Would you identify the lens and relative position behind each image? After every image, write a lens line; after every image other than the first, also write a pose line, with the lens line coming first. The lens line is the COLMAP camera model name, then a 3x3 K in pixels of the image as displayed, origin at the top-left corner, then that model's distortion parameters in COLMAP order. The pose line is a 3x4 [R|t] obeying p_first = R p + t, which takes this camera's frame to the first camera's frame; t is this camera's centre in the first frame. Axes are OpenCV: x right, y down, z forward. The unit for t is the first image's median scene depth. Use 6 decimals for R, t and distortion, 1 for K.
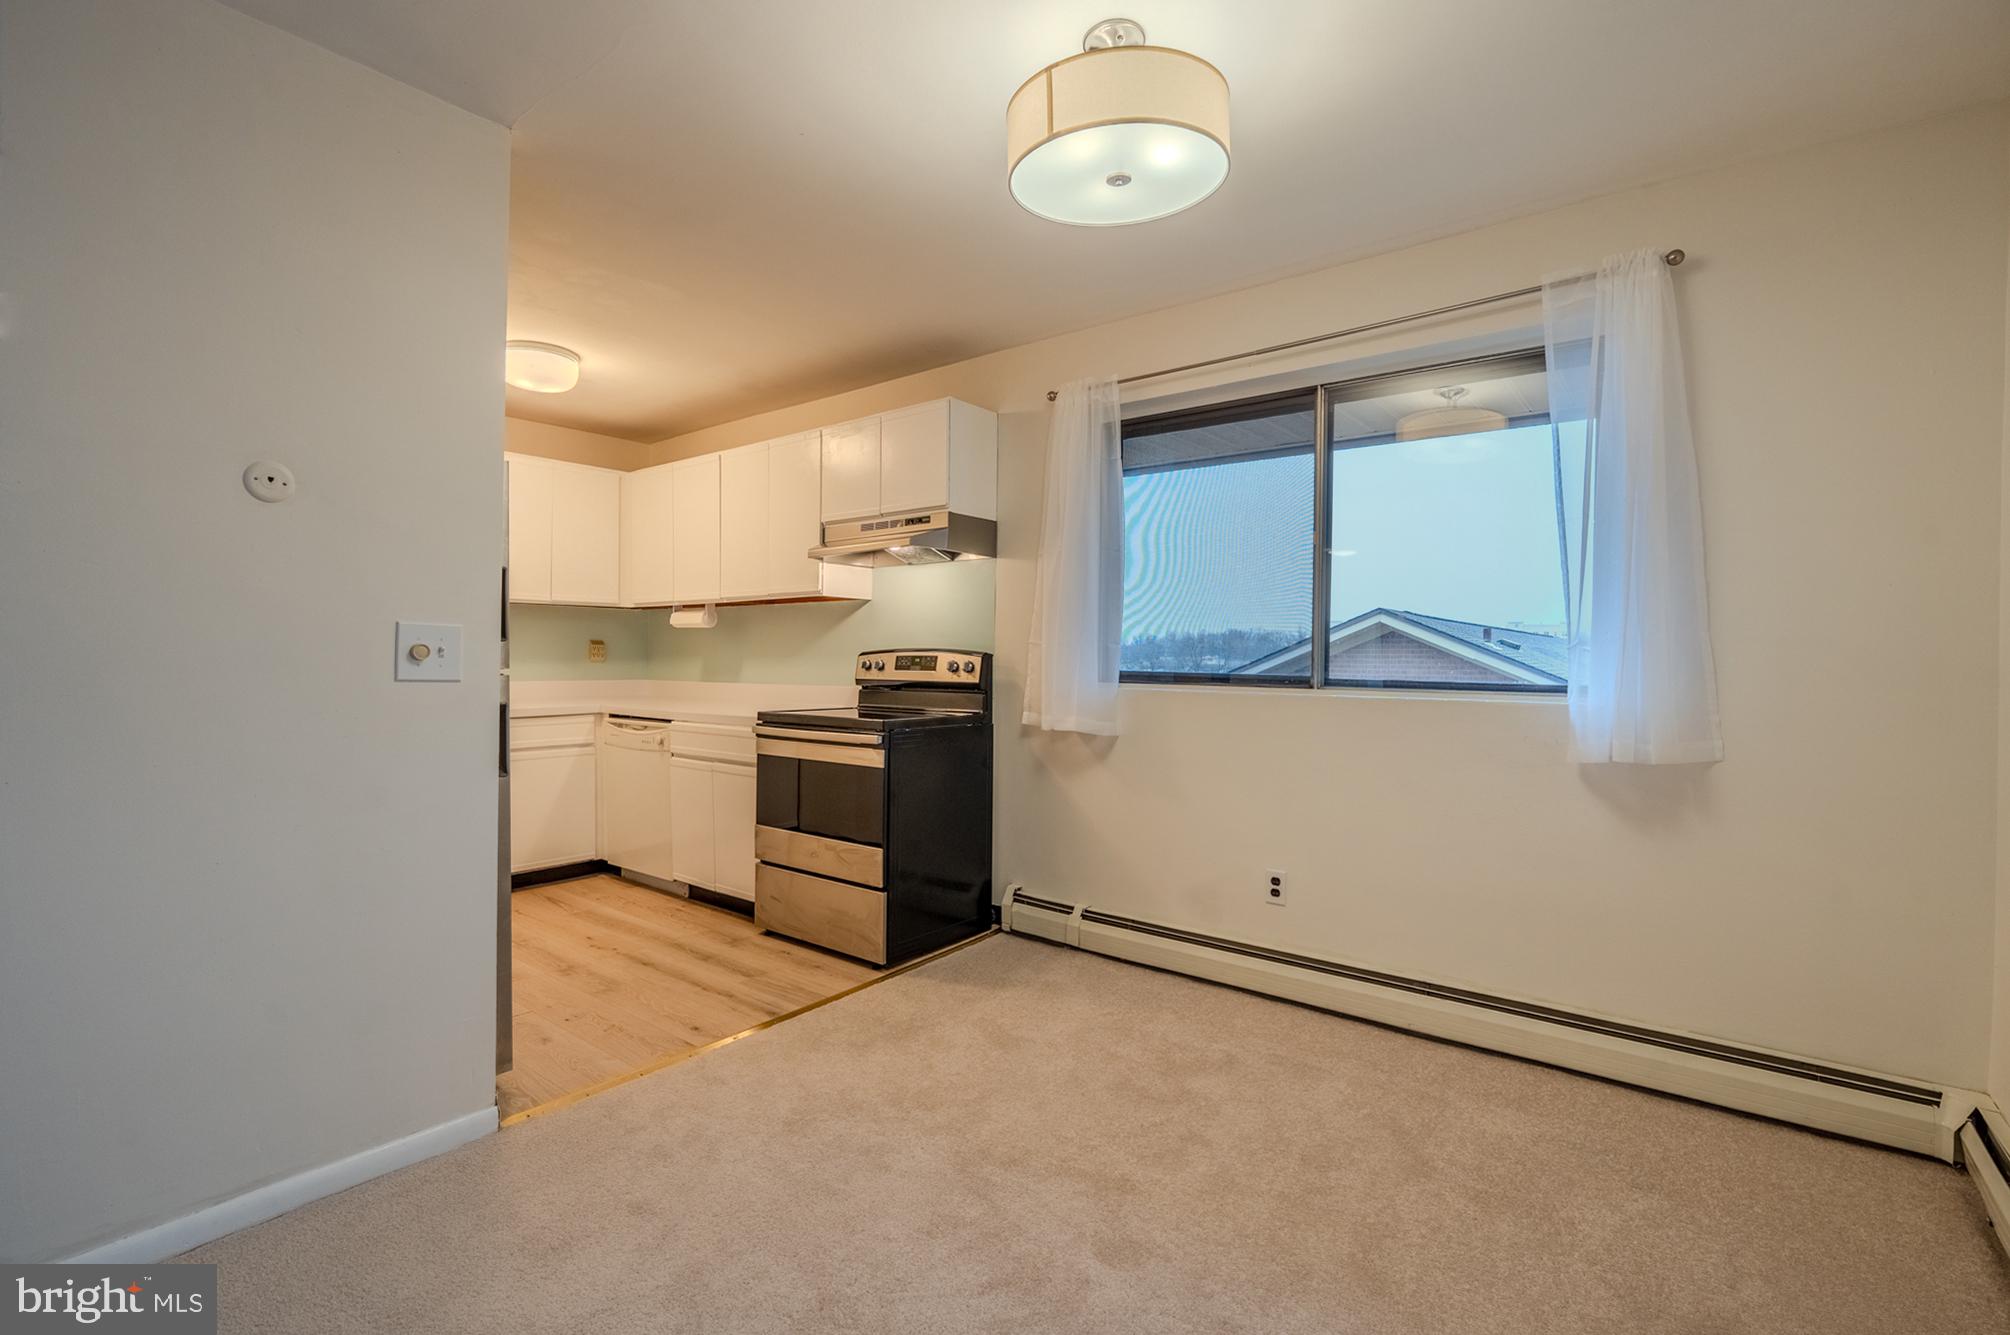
lens RADIAL K [[897.2, 0, 1003.4], [0, 897.2, 669.1], [0, 0, 1]] dist [0.000753, -0.000654]
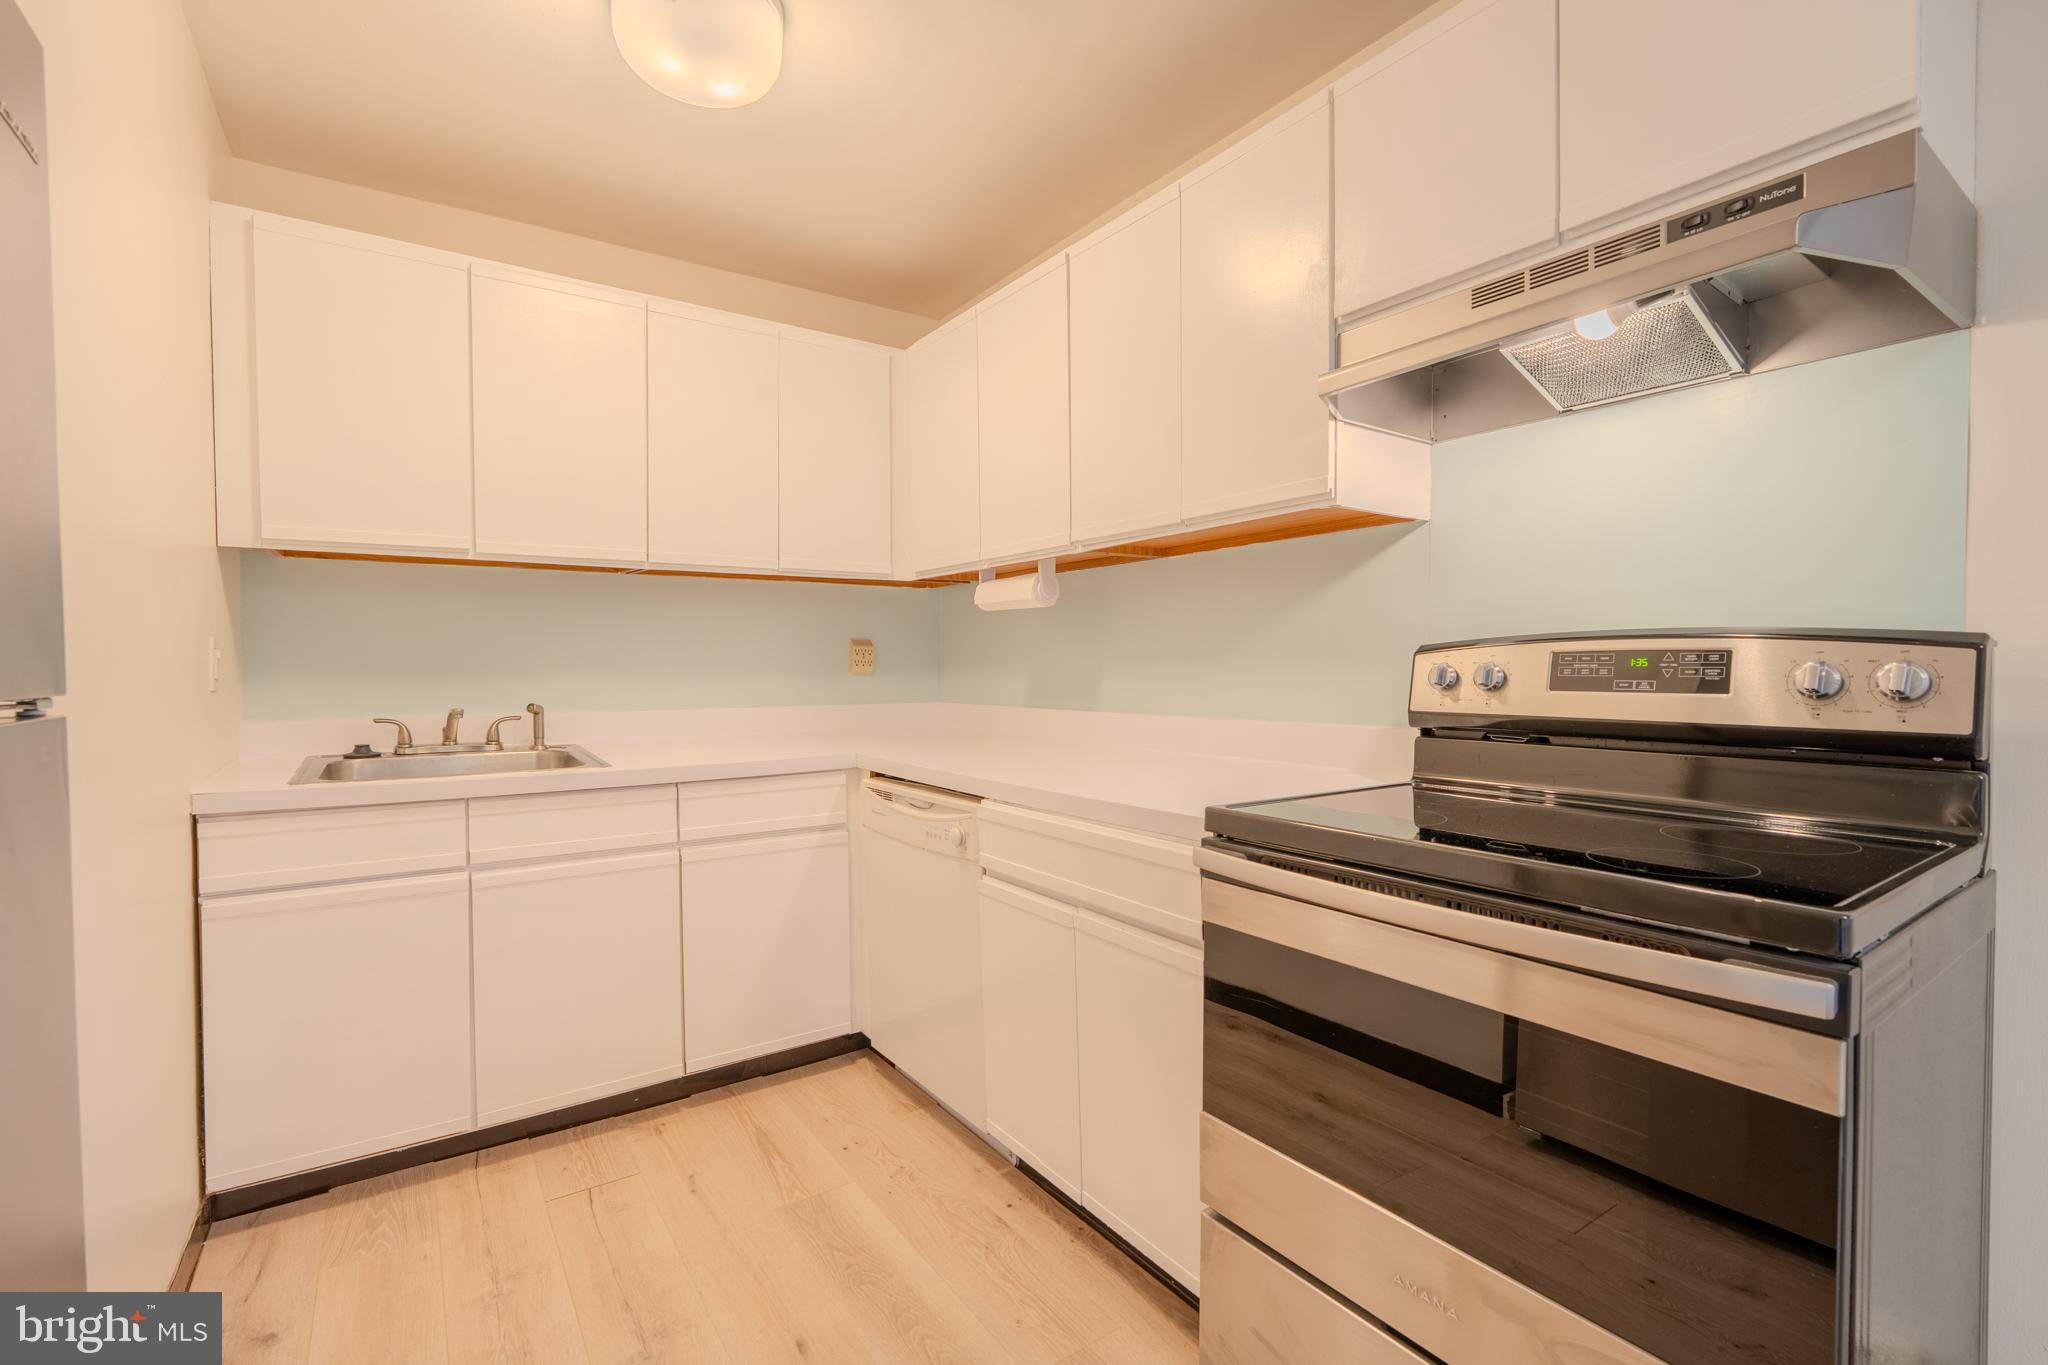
lens RADIAL K [[910.9, 0, 1023.5], [0, 910.9, 677.5], [0, 0, 1]] dist [0.001175, 0.001029]
pose [[0.956760, -0.008497, -0.290754, -0.228936], [0.008459, 0.999963, -0.001385, -0.005795], [0.290755, -0.001135, 0.956797, 0.600755]]
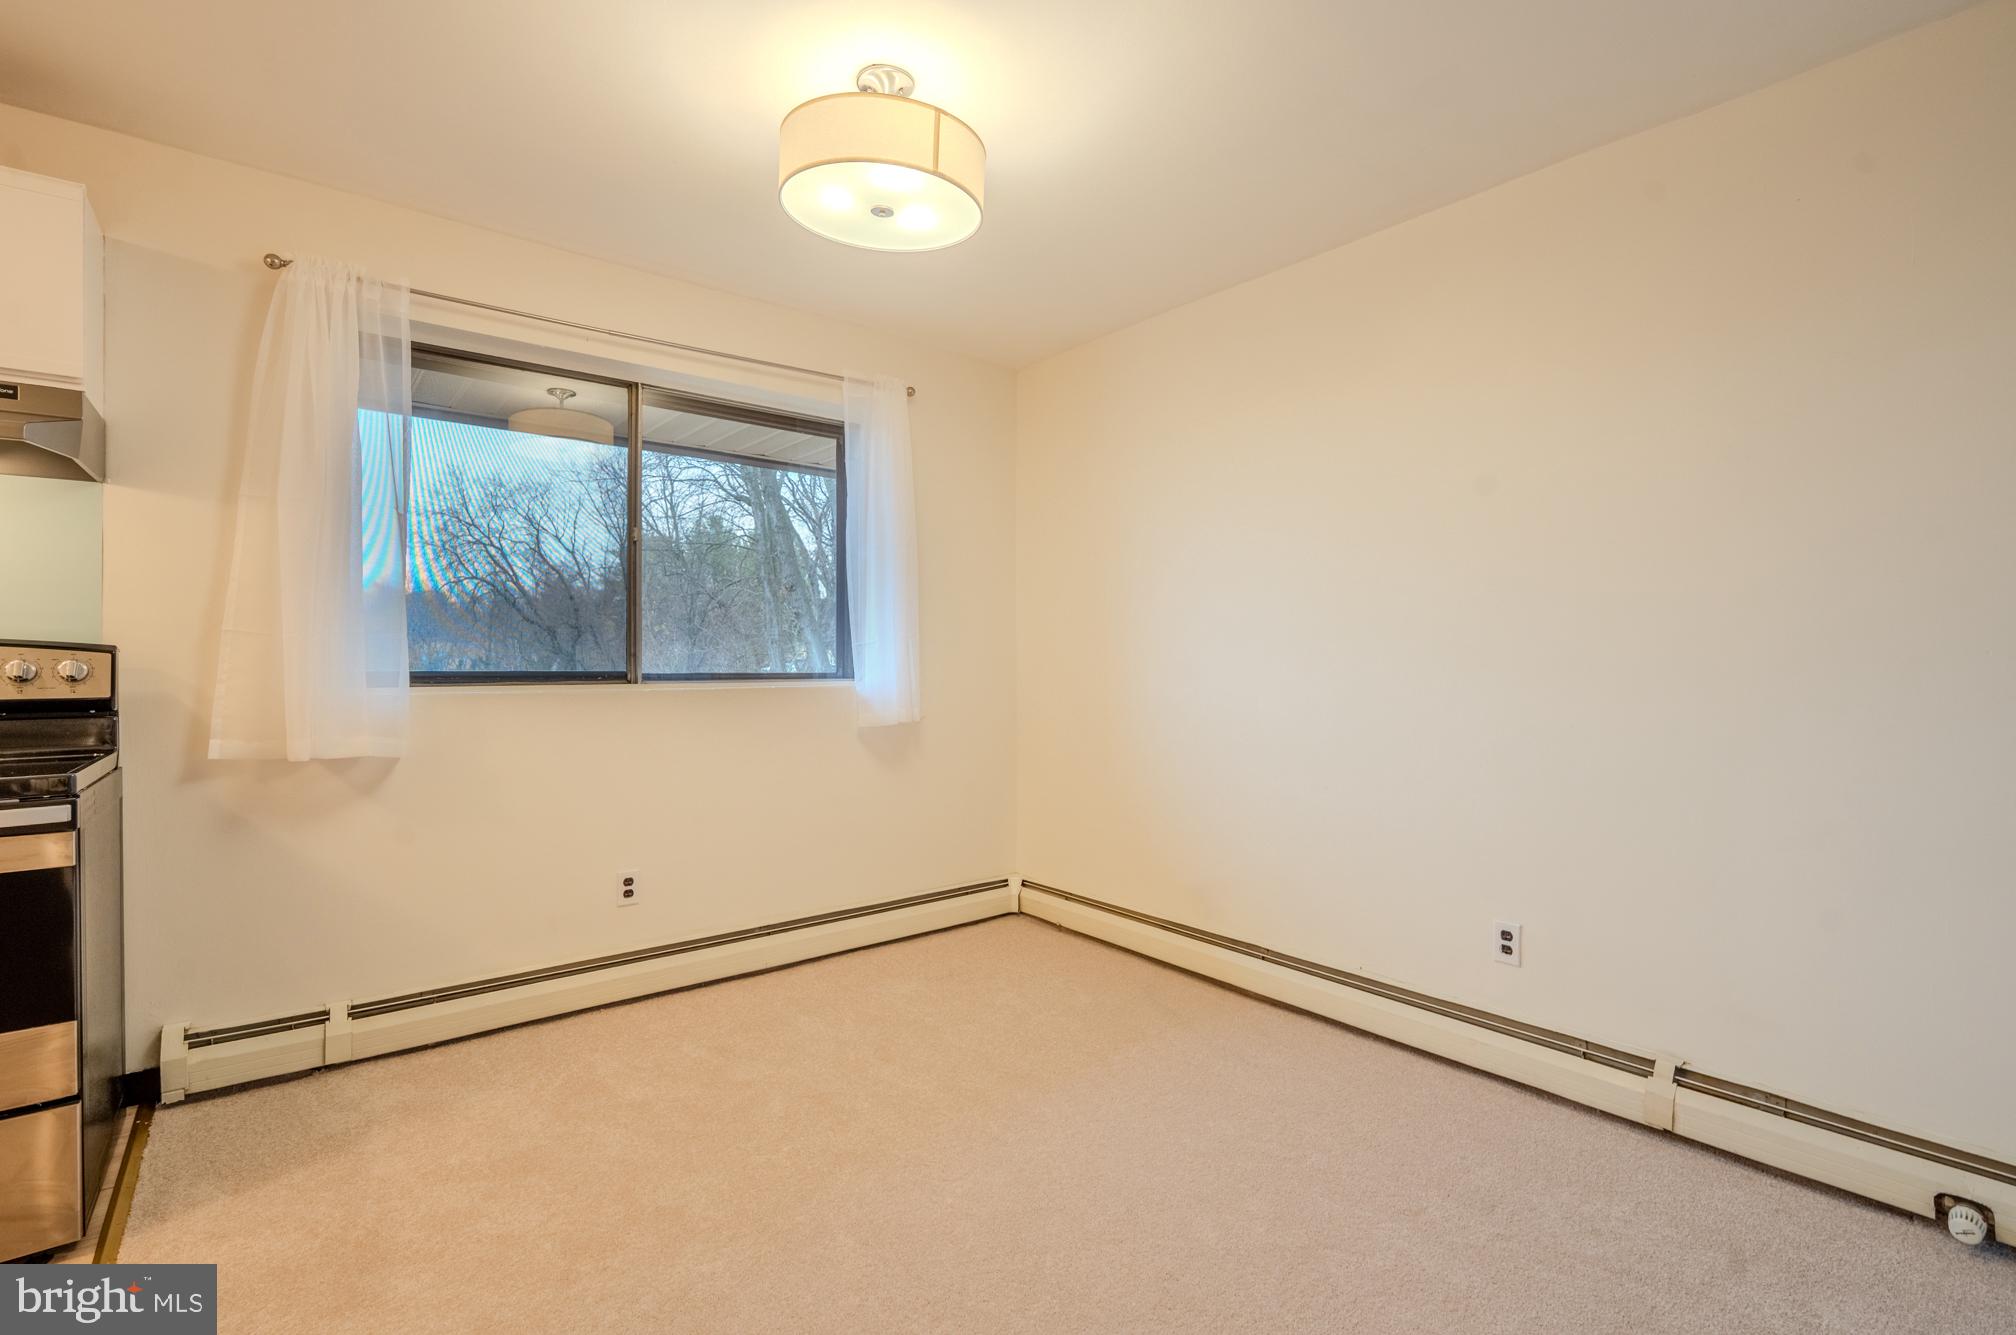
lens RADIAL K [[901.5, 0, 1001.4], [0, 901.5, 664.3], [0, 0, 1]] dist [-0.004060, -0.000713]
pose [[0.234737, -0.015411, 0.971937, -0.436749], [0.014319, 0.999821, 0.012395, -0.005041], [-0.971953, 0.011008, 0.234916, 0.296368]]
